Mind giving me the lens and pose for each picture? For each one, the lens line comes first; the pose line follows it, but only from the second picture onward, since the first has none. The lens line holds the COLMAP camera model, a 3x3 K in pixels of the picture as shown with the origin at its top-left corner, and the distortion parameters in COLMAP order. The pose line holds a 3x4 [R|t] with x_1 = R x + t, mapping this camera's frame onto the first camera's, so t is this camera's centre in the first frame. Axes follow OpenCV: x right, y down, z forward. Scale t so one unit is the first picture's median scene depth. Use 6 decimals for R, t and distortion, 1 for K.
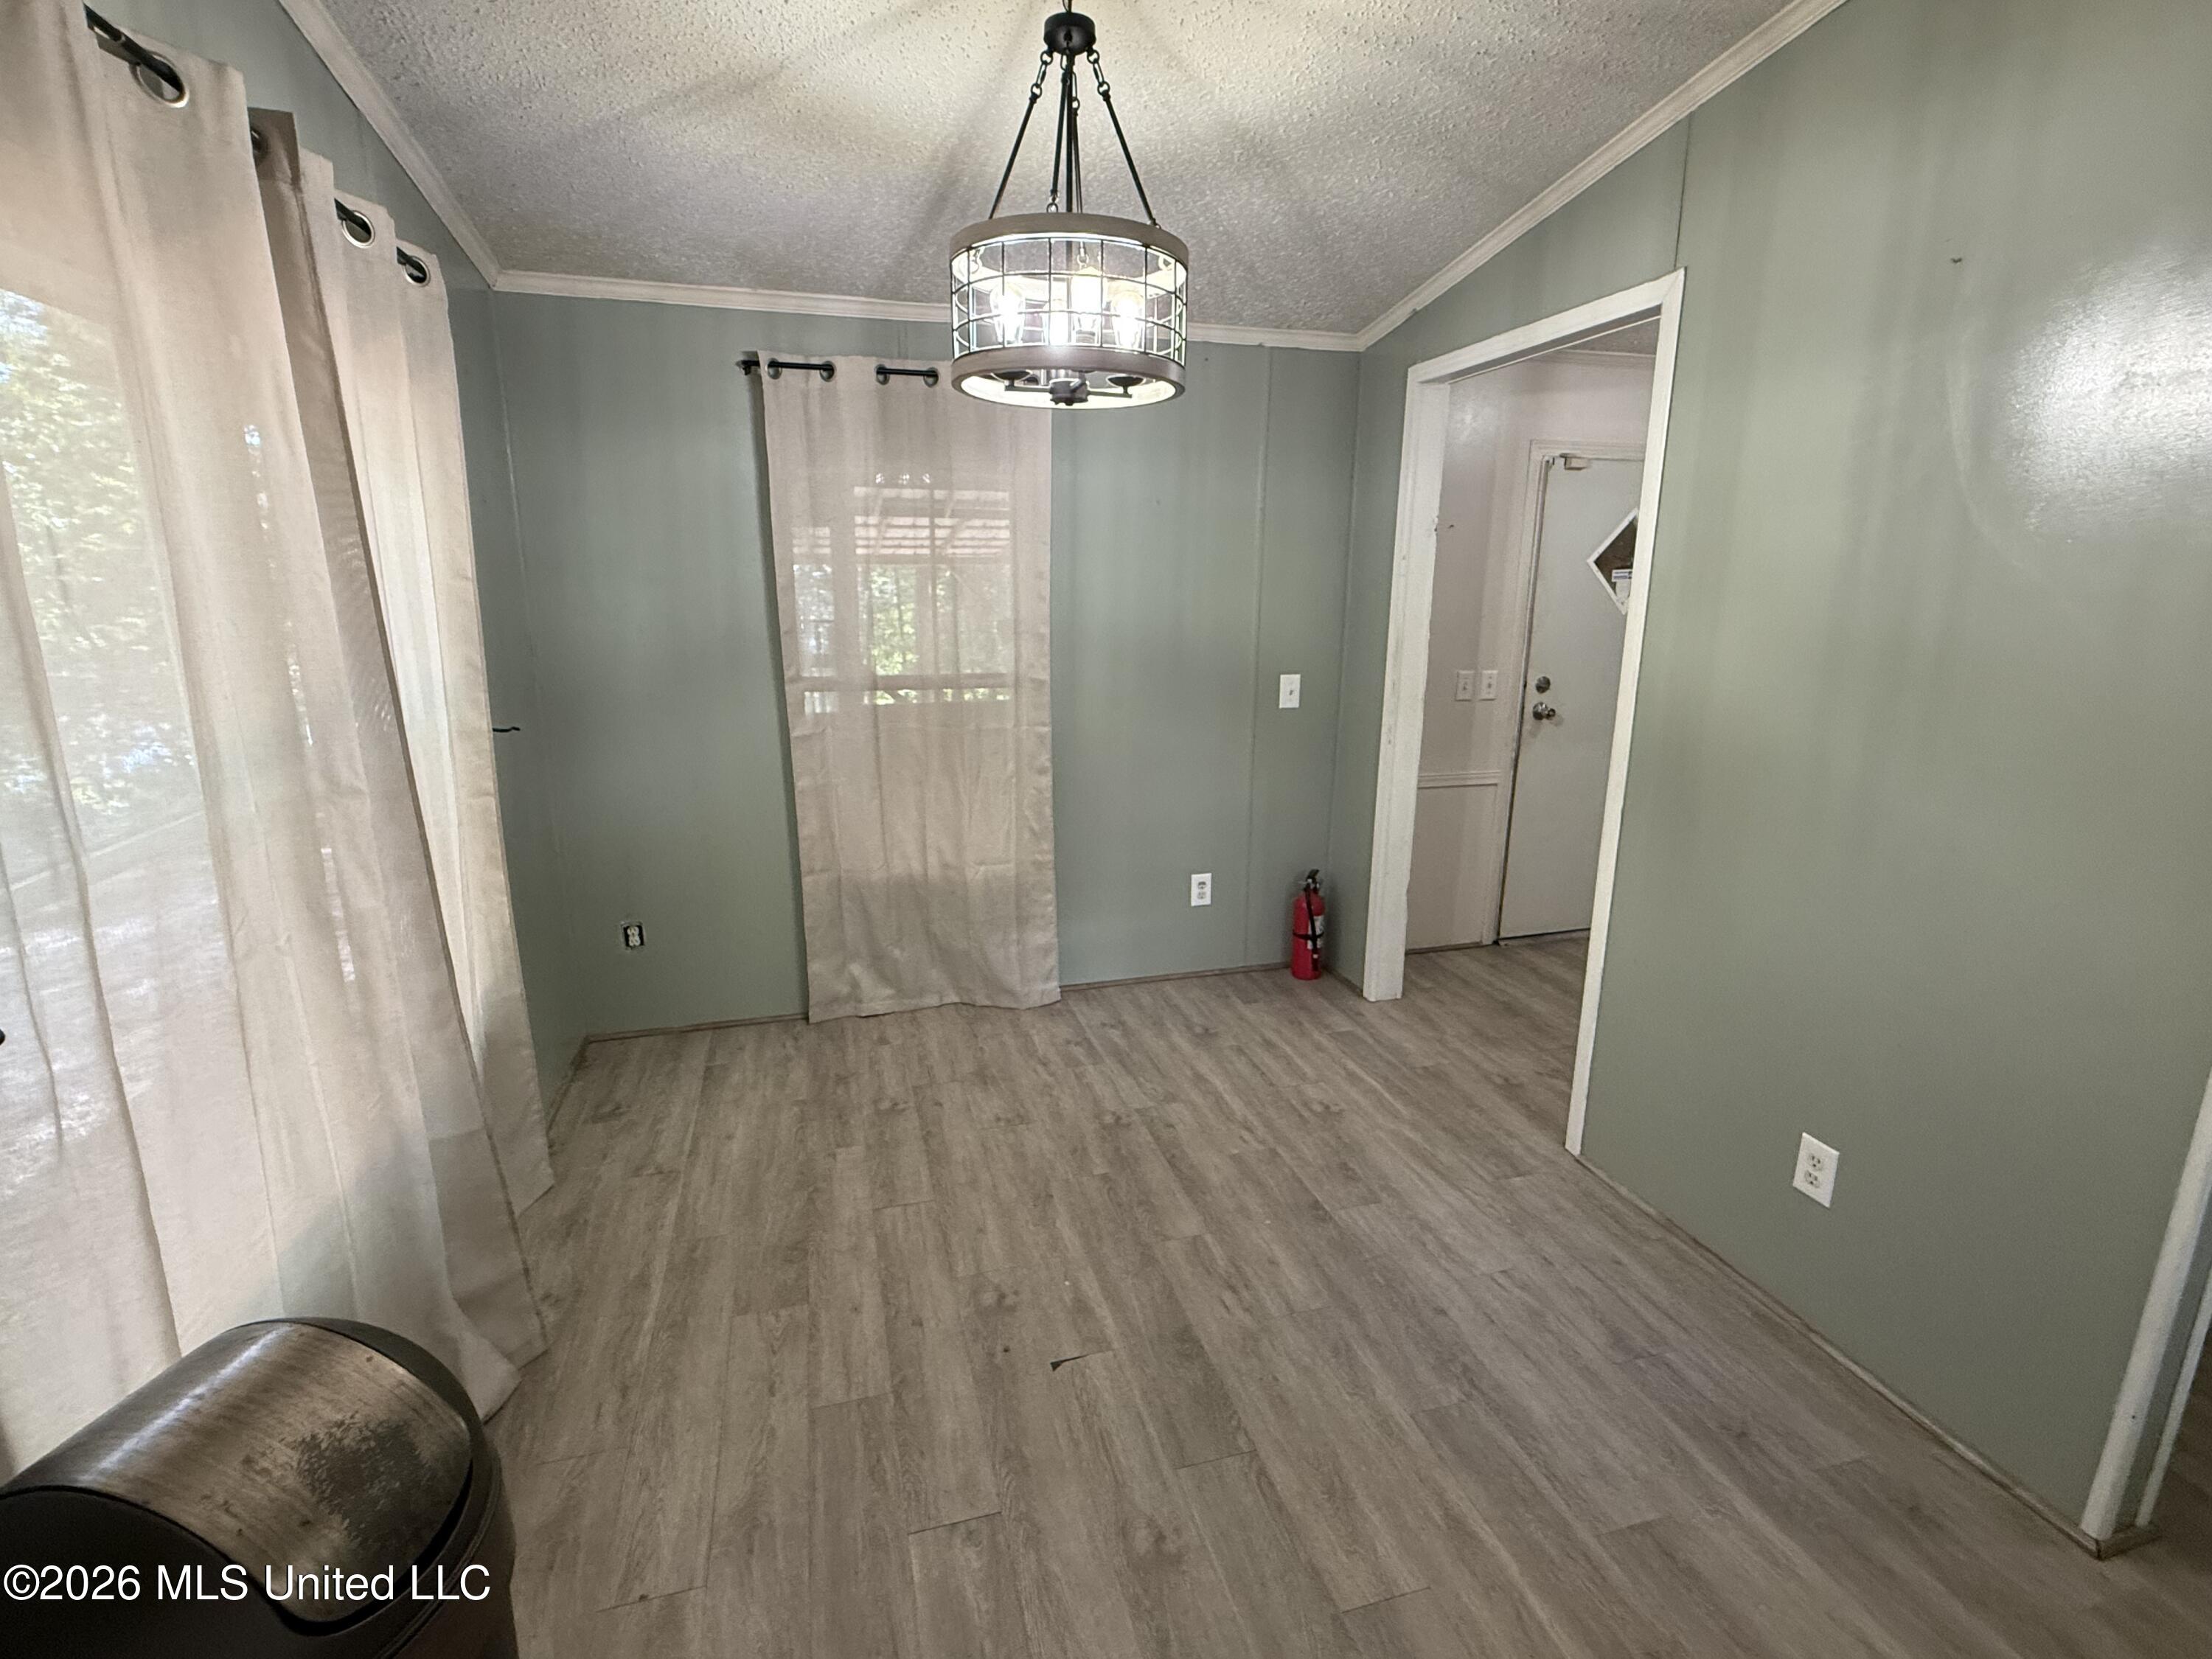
lens RADIAL K [[1036.4, 0, 1103.6], [0, 1036.4, 827.6], [0, 0, 1]] dist [-0.002101, 0.000917]
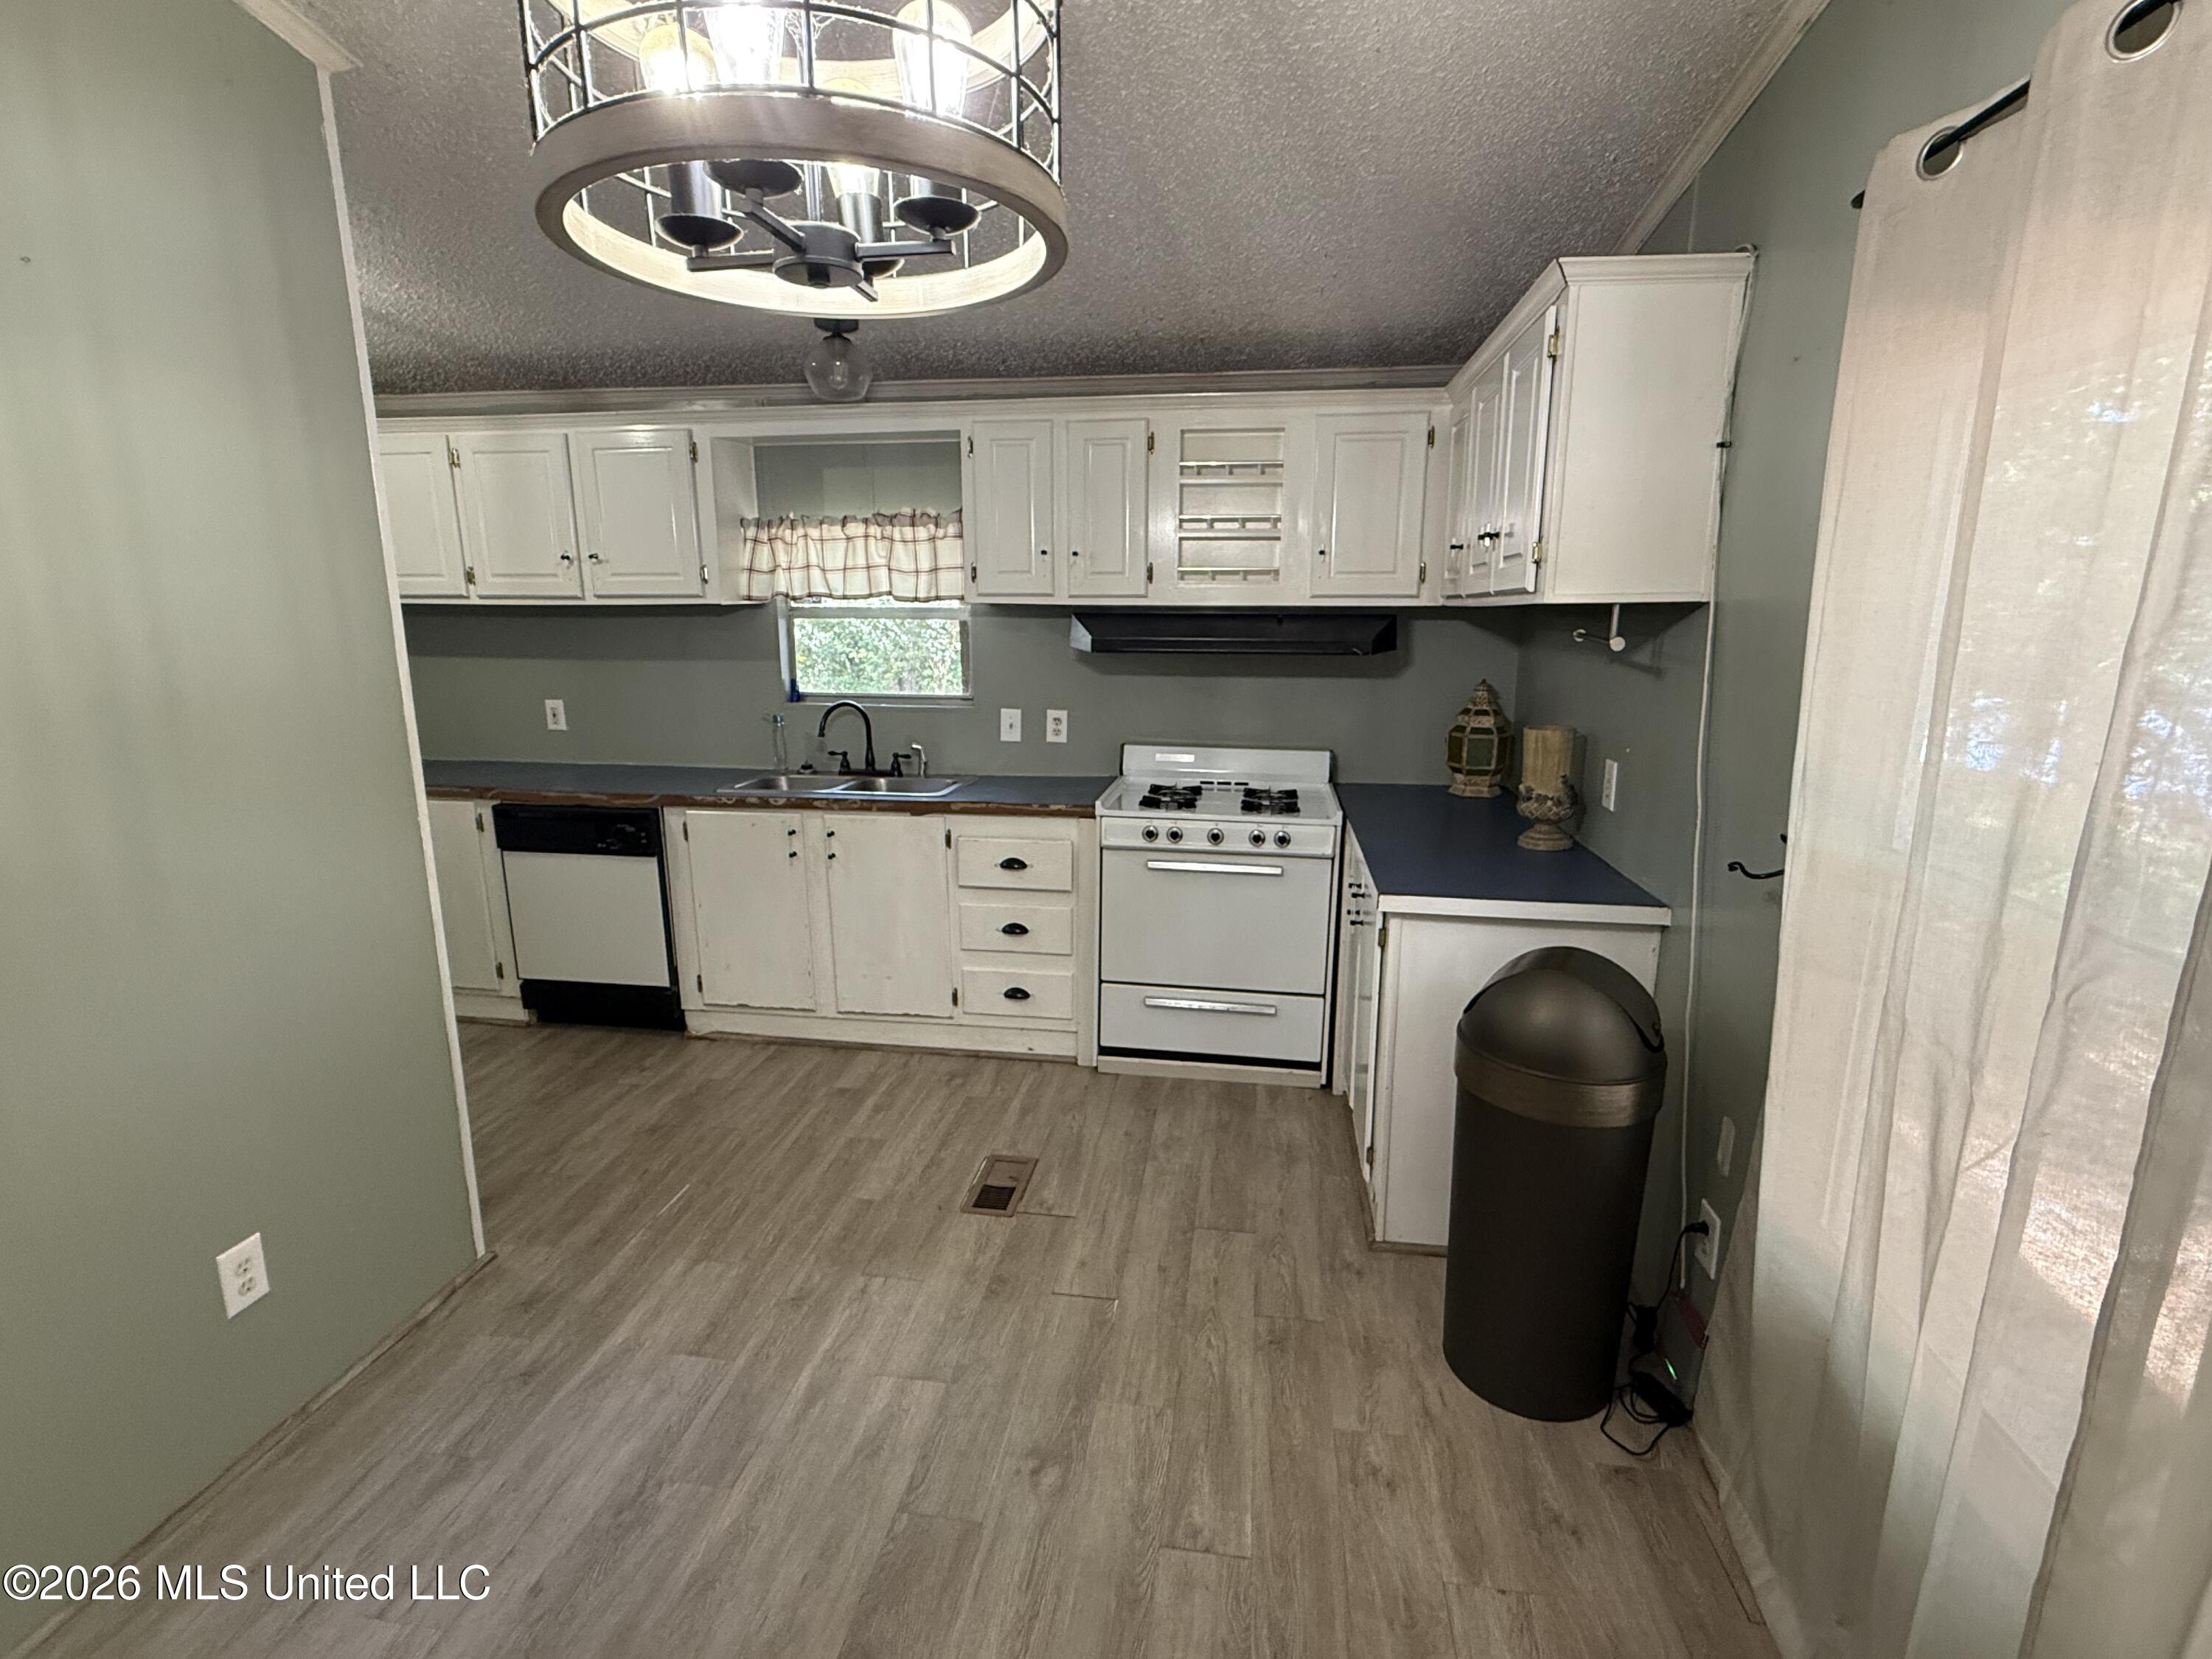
lens RADIAL K [[1036.4, 0, 1104.4], [0, 1036.4, 833.4], [0, 0, 1]] dist [-0.002101, 0.000917]
pose [[-0.913000, -0.094179, 0.396940, -0.361179], [0.091918, 0.900481, 0.425071, -0.375614], [-0.397470, 0.424576, -0.813482, 1.452821]]
